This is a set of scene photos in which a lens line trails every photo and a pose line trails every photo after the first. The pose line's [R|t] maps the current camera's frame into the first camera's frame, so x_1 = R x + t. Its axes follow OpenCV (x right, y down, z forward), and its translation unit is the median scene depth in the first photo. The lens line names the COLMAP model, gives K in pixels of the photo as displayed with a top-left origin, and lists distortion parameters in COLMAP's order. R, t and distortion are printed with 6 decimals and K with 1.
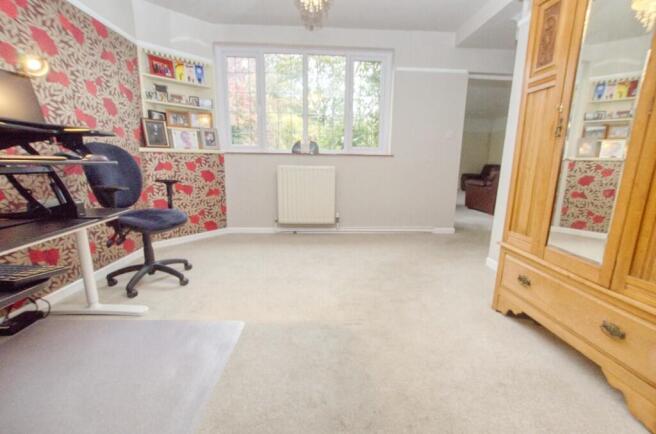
lens RADIAL K [[292.0, 0, 327.4], [0, 292.0, 219.7], [0, 0, 1]] dist [-0.004083, 0.000009]
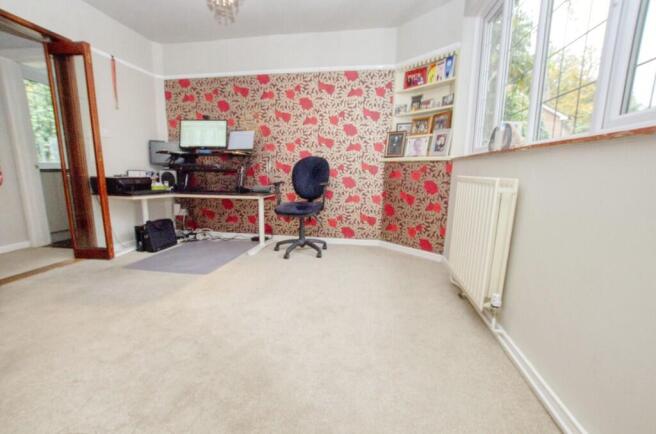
lens RADIAL K [[292.0, 0, 327.3], [0, 292.0, 218.6], [0, 0, 1]] dist [-0.004083, 0.000009]
pose [[-0.179252, 0.151097, -0.972131, 0.513988], [-0.209399, 0.959633, 0.187766, -0.168677], [0.961260, 0.237221, -0.140376, 0.903438]]
